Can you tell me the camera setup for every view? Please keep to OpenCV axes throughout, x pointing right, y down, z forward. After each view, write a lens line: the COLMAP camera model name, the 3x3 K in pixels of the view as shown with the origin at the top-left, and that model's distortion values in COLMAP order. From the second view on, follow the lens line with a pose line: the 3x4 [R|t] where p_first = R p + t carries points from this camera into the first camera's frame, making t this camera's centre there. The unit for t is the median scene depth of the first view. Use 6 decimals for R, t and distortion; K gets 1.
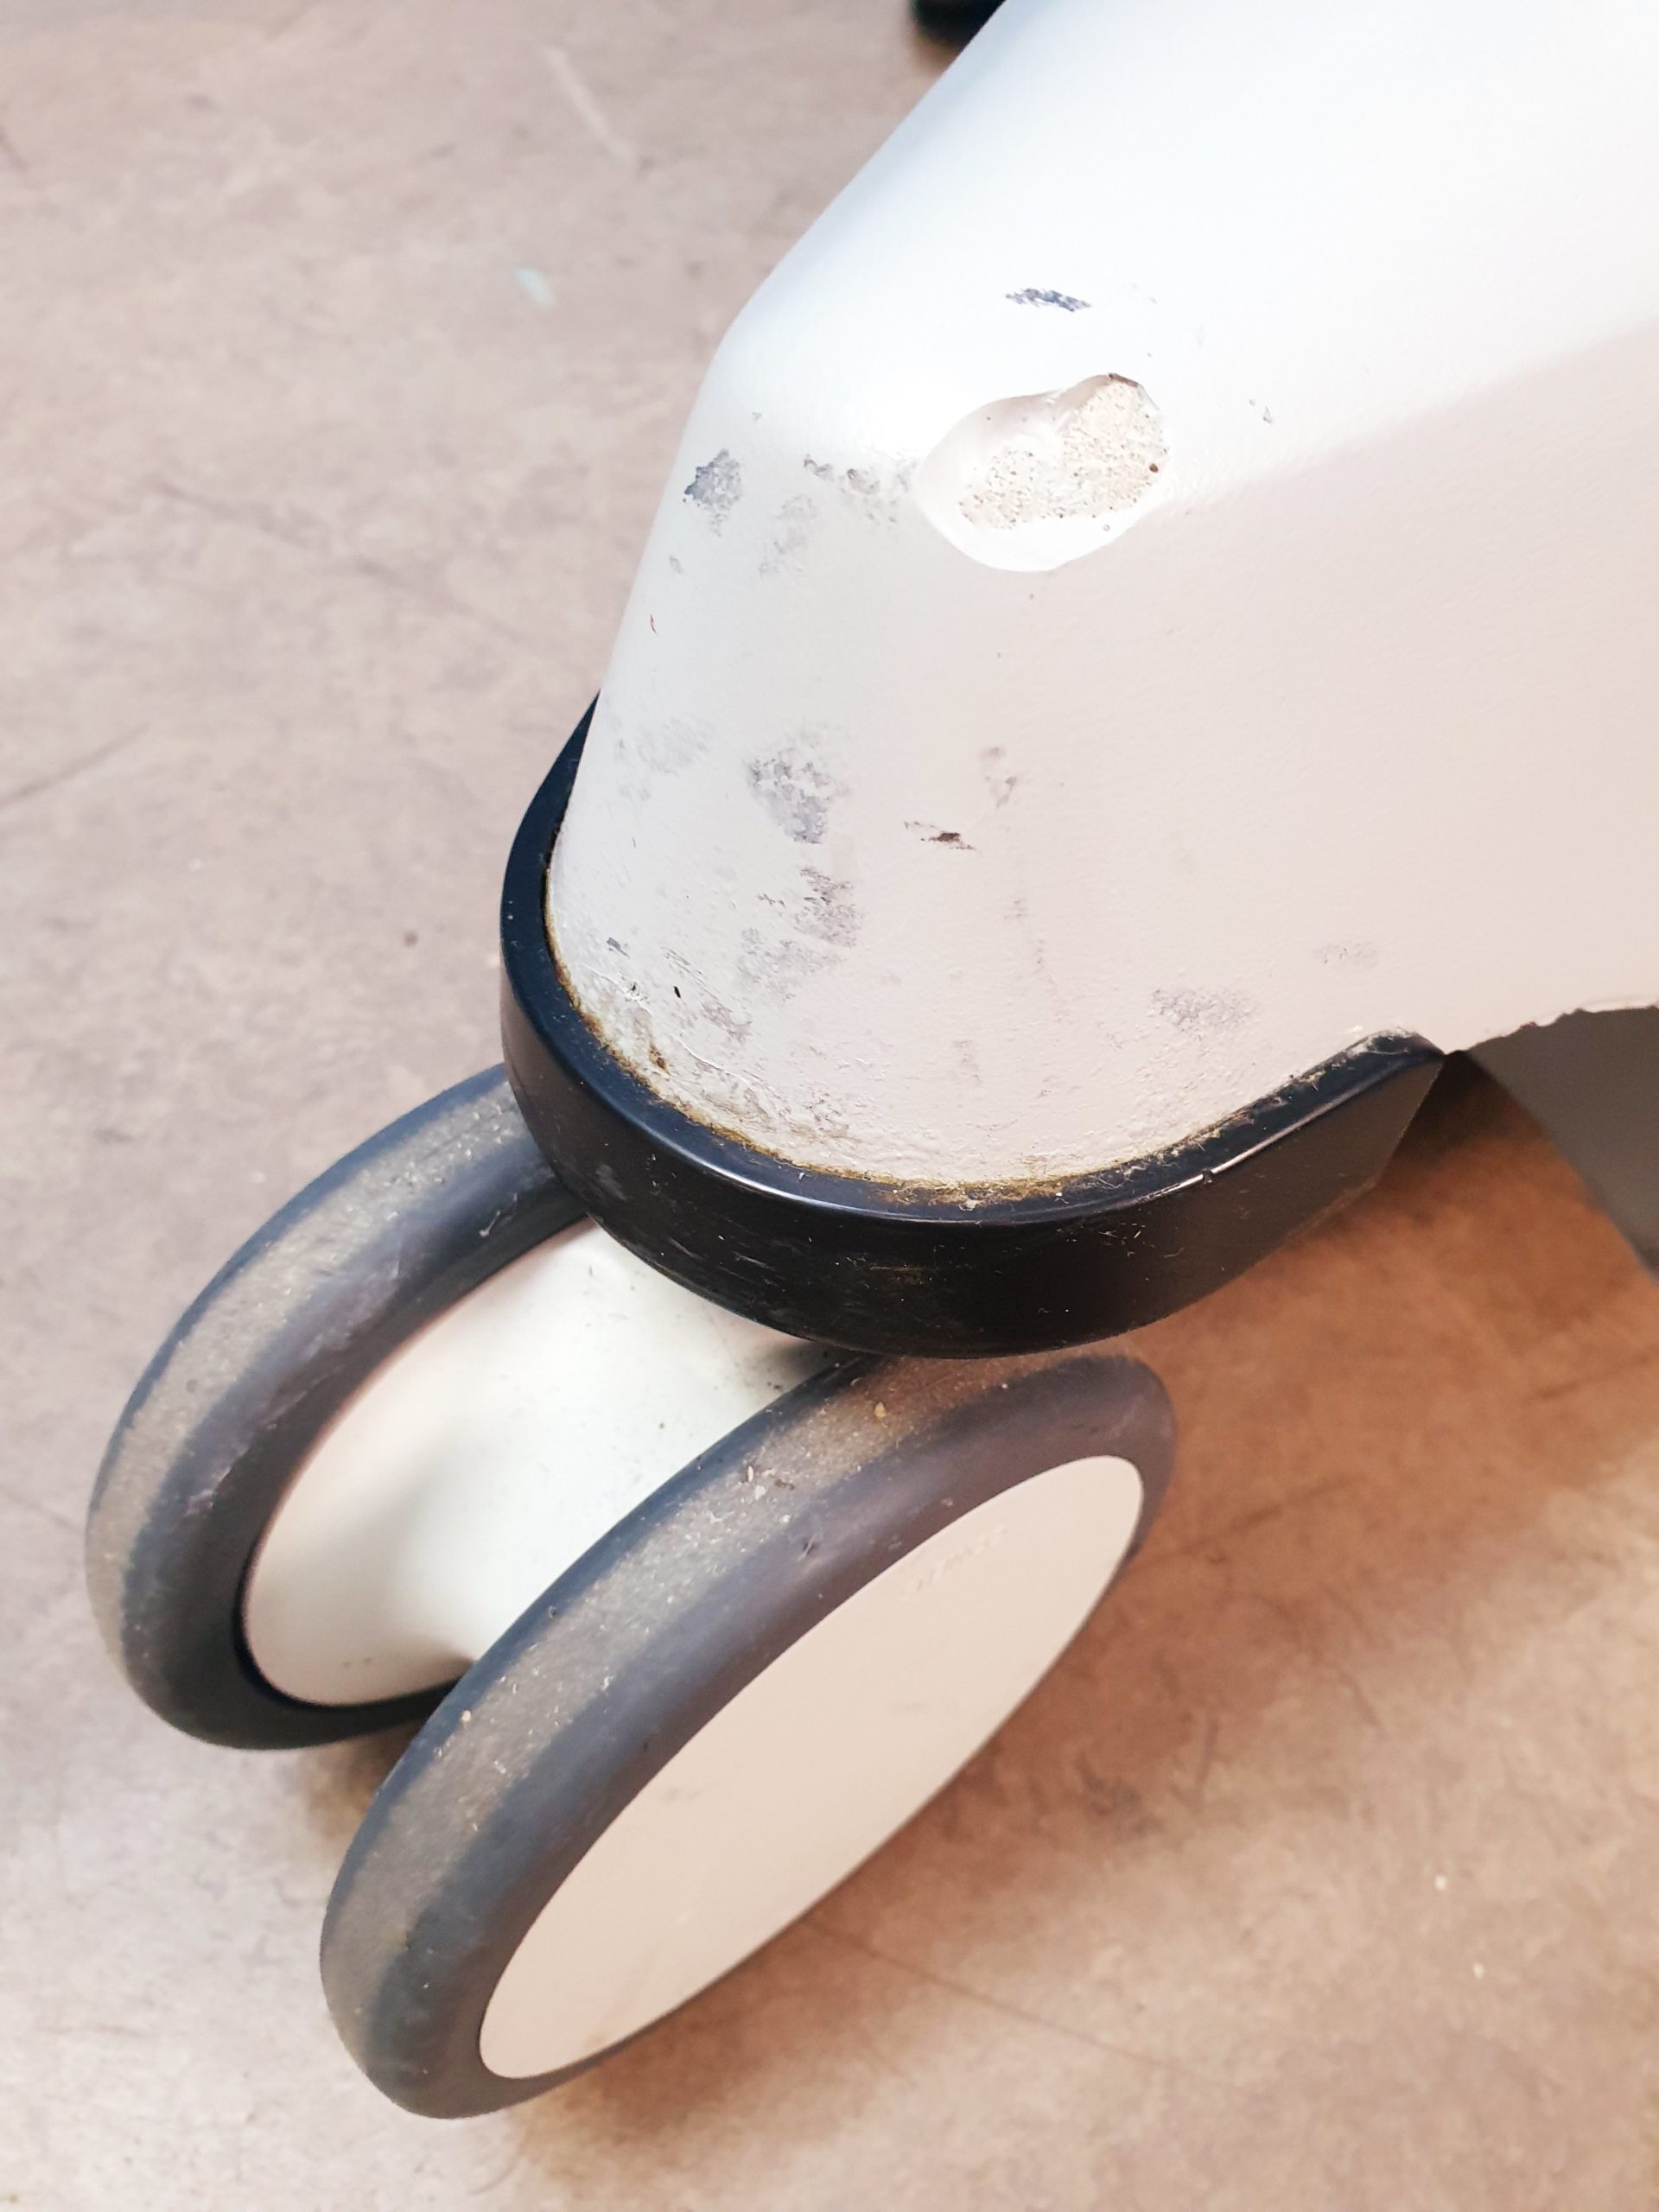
lens RADIAL K [[1757.8, 0, 896.2], [0, 1757.8, 1109.2], [0, 0, 1]] dist [-0.073189, 0.090613]
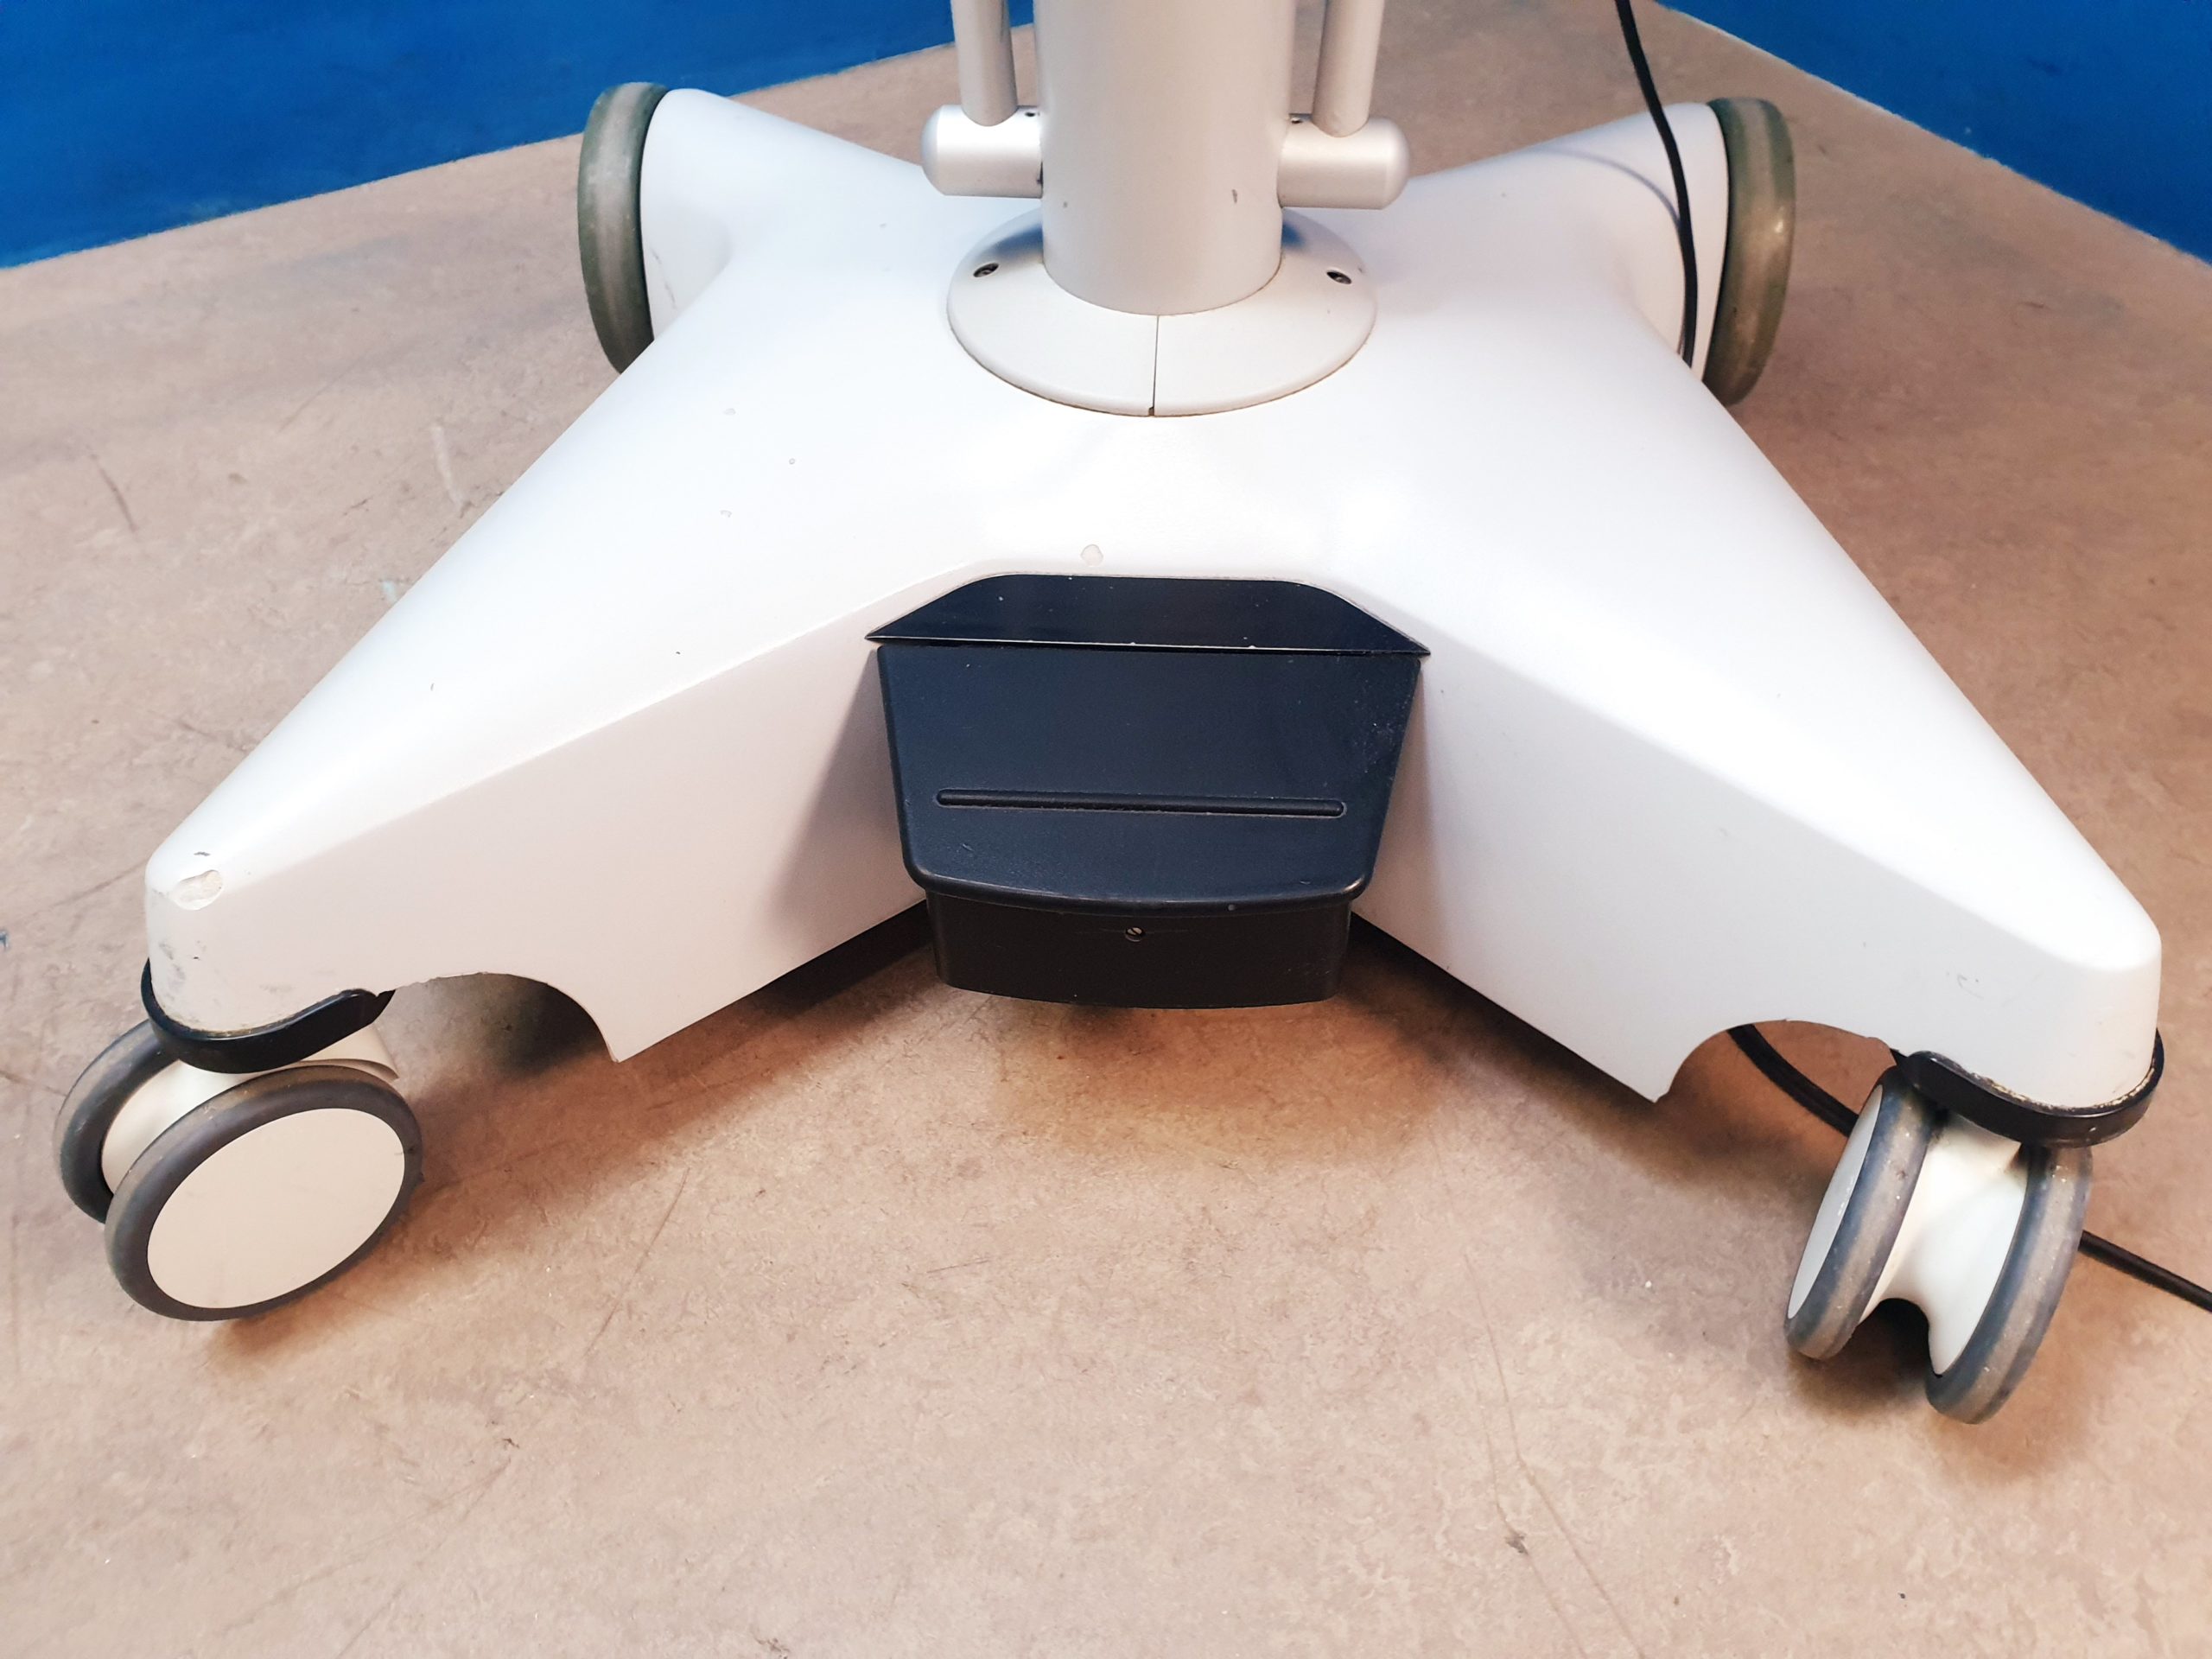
lens RADIAL K [[1712.0, 0, 1159.0], [0, 1712.0, 858.3], [0, 0, 1]] dist [-0.033110, 0.064529]
pose [[0.998596, -0.052649, -0.005785, 1.220259], [0.052051, 0.995689, -0.076768, 0.030549], [0.009801, 0.076359, 0.997032, -1.652980]]
